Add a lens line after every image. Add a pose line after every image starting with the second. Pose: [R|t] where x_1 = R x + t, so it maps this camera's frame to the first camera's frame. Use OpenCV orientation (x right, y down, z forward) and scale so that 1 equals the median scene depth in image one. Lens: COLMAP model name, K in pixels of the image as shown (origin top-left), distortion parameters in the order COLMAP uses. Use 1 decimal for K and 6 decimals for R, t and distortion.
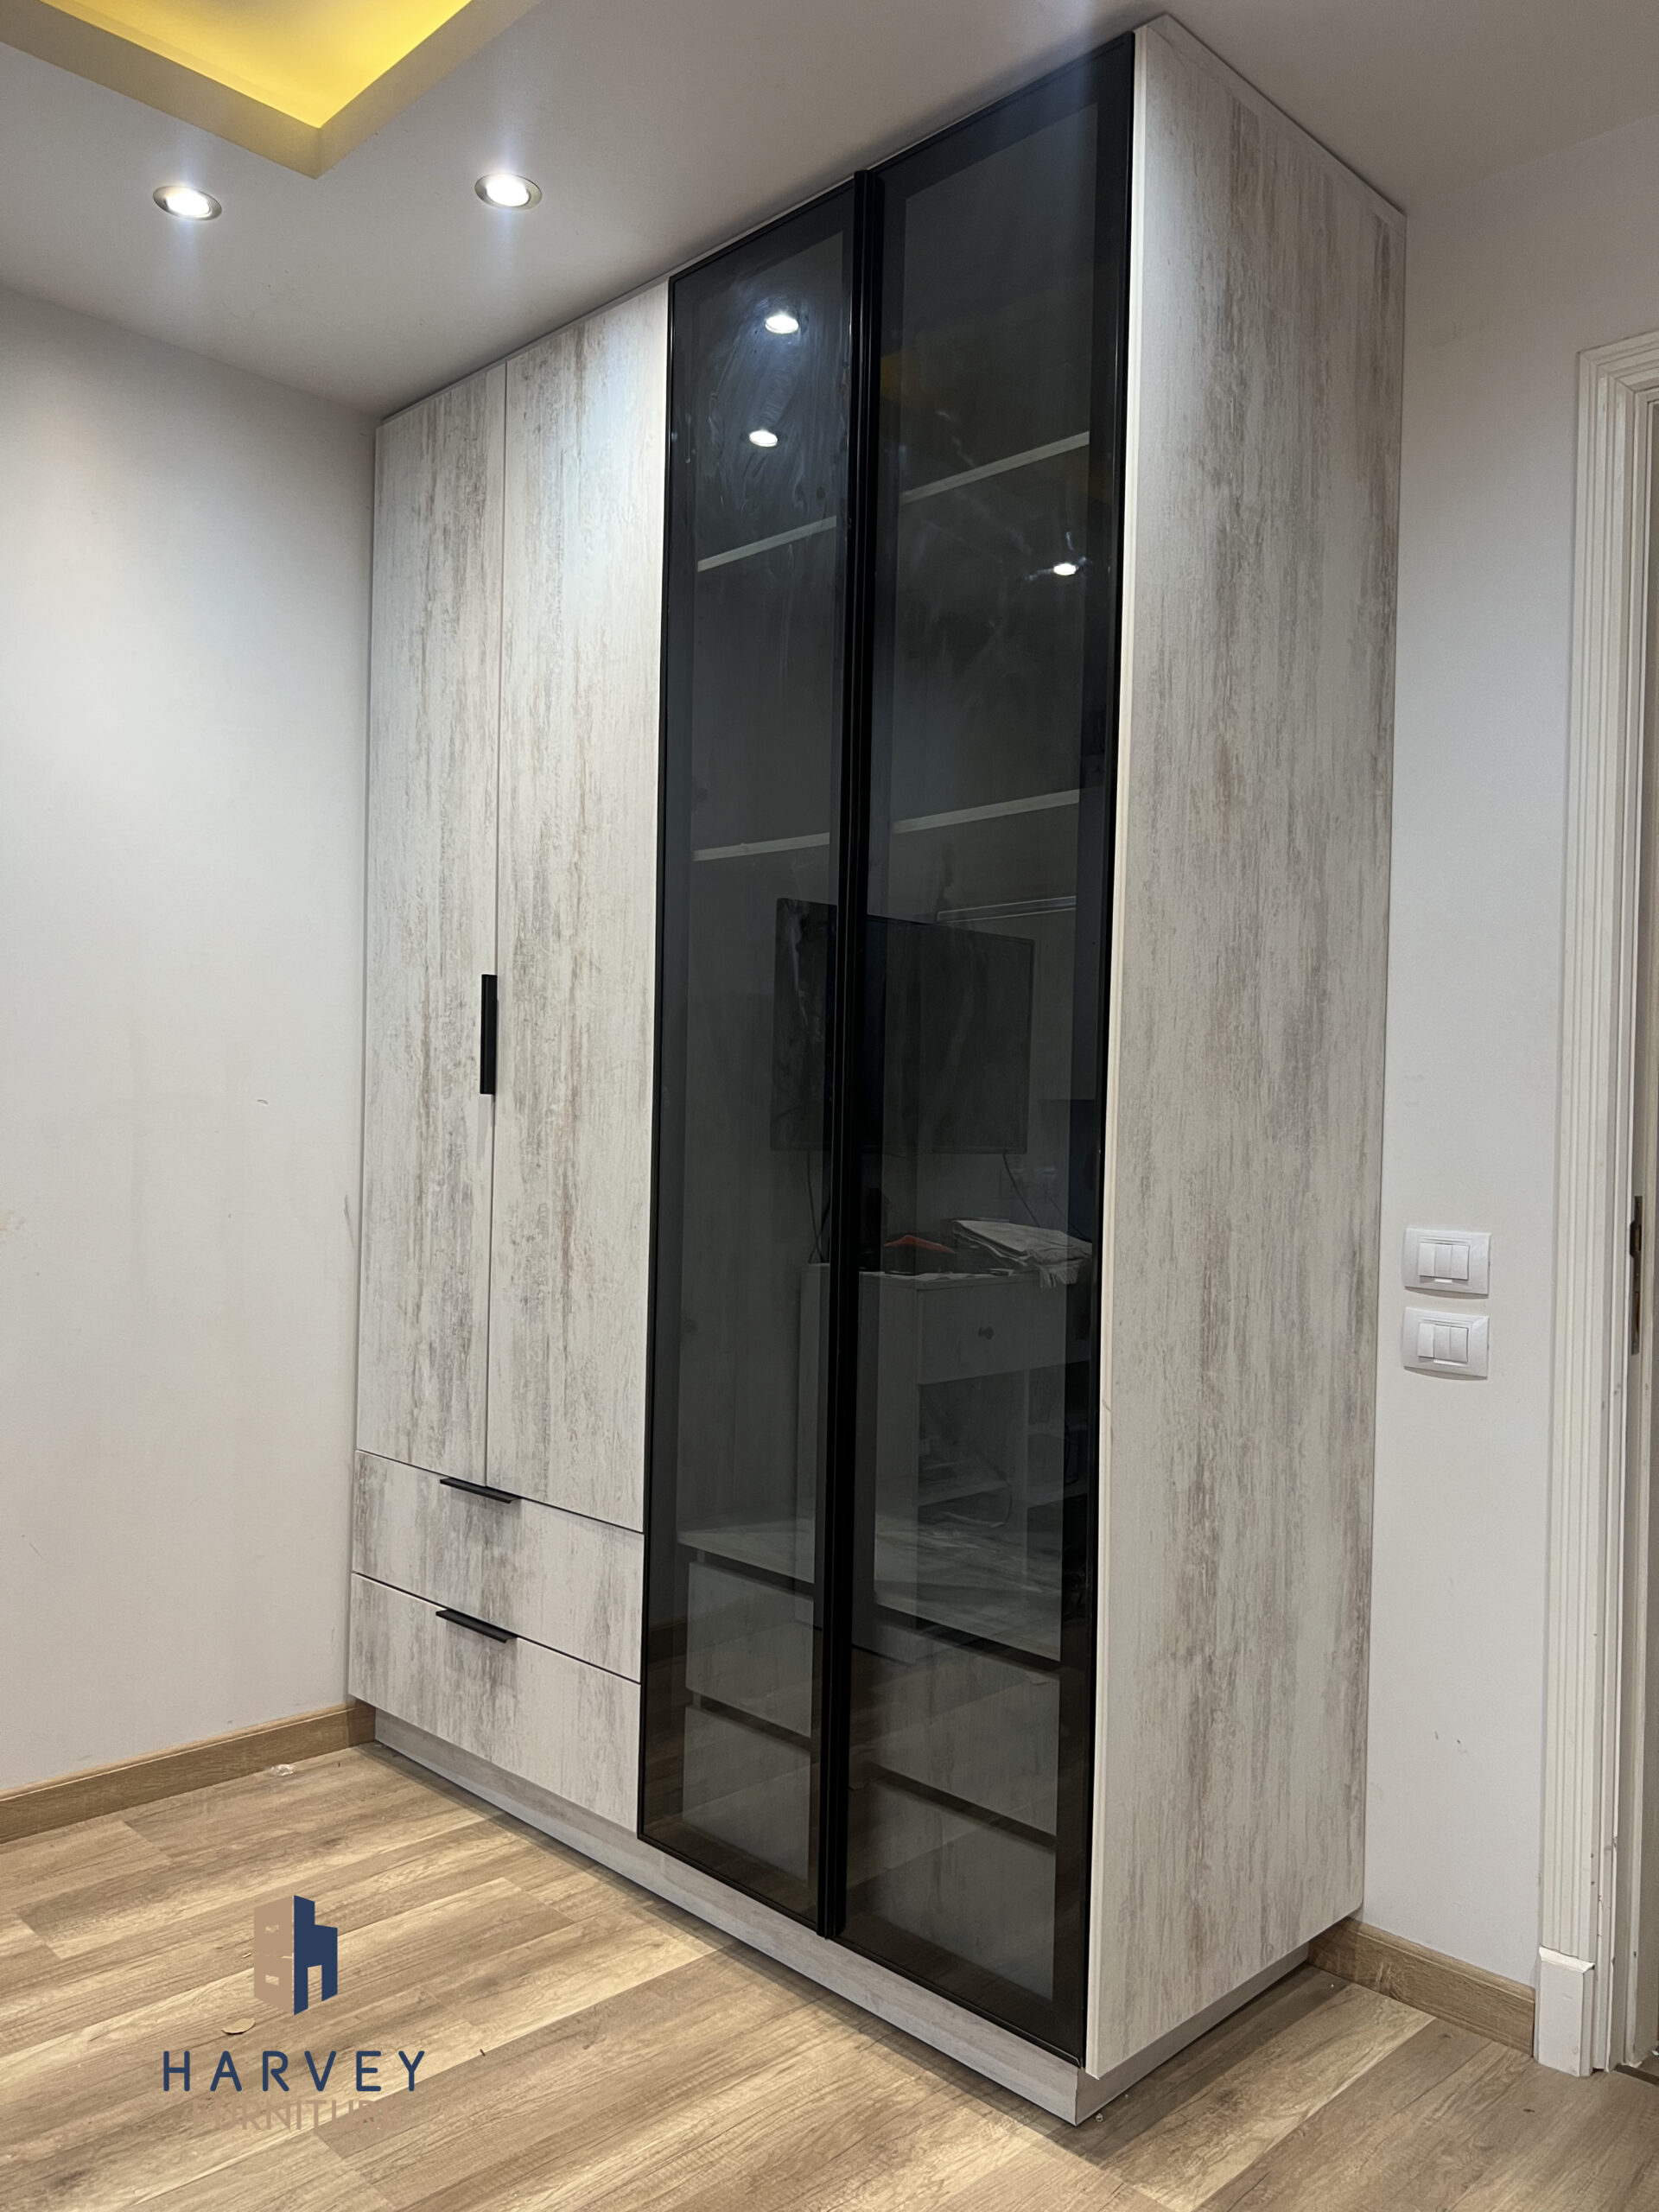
lens RADIAL K [[1661.2, 0, 808.4], [0, 1661.2, 1121.3], [0, 0, 1]] dist [0.039021, -0.052329]
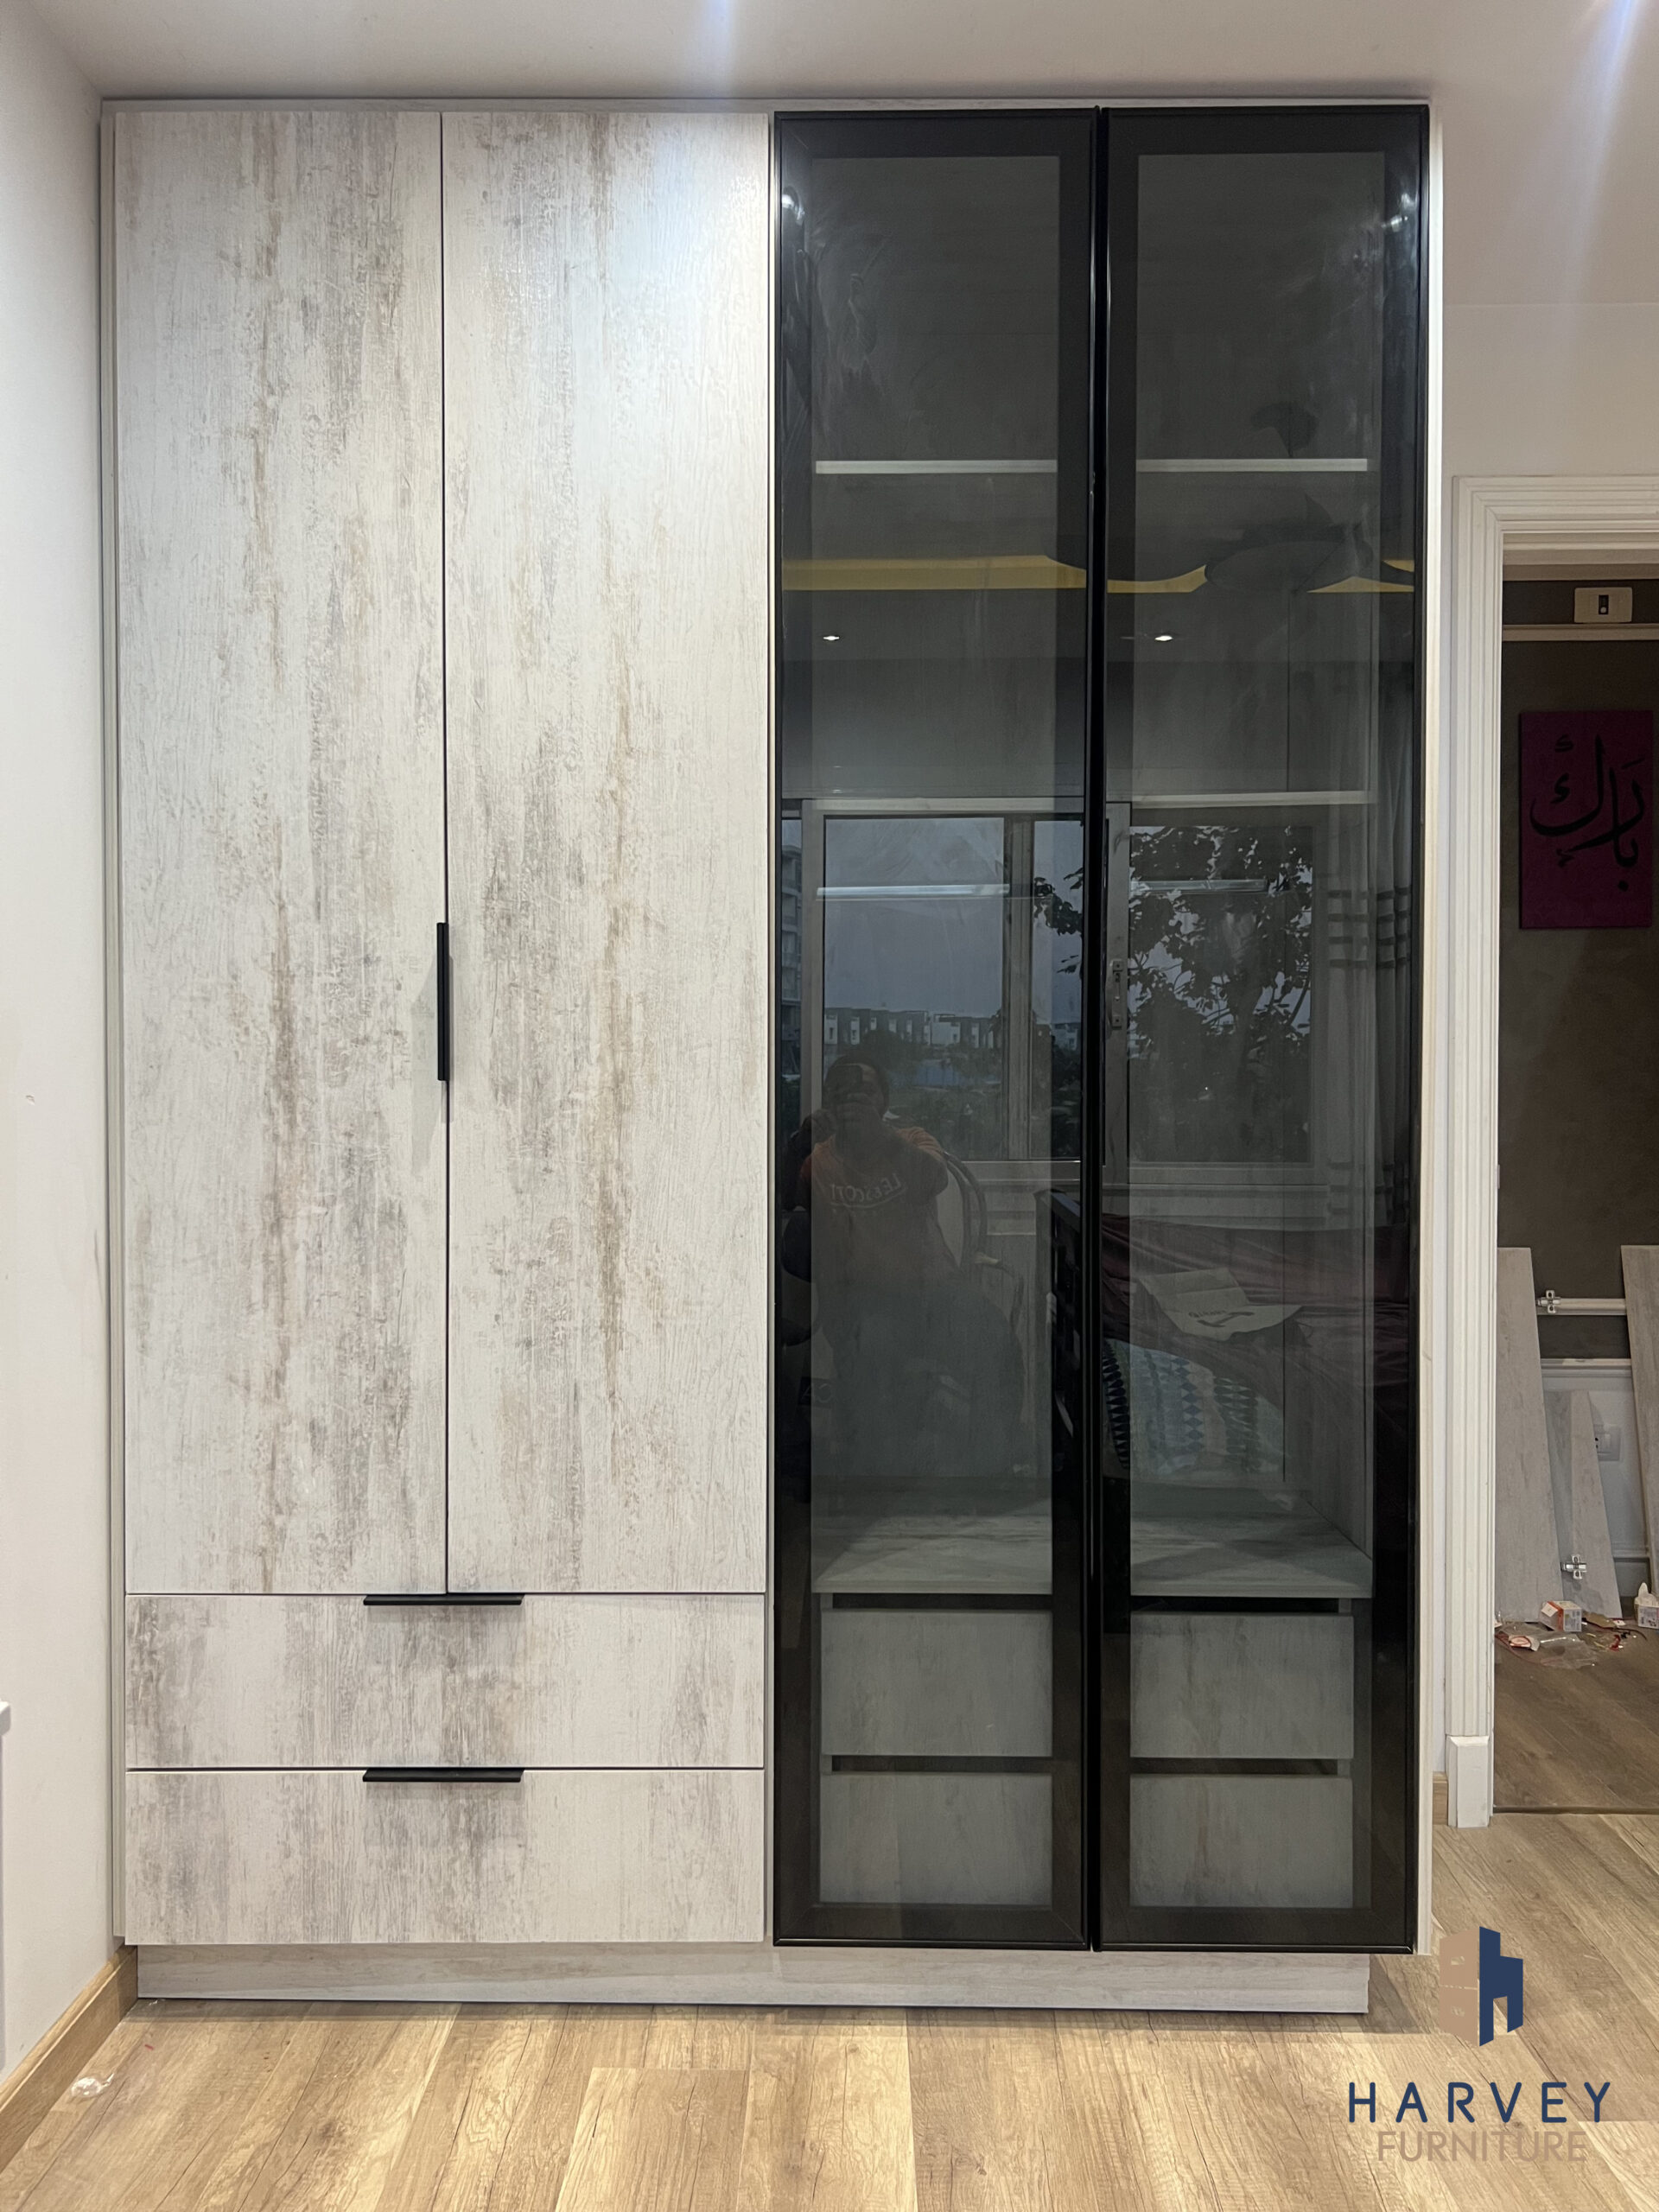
lens RADIAL K [[1661.2, 0, 816.9], [0, 1661.2, 1107.1], [0, 0, 1]] dist [0.039021, -0.052329]
pose [[0.714176, -0.032719, 0.699201, -0.635543], [0.017606, 0.999431, 0.028785, -0.024354], [-0.699744, -0.008247, 0.714346, 0.354328]]
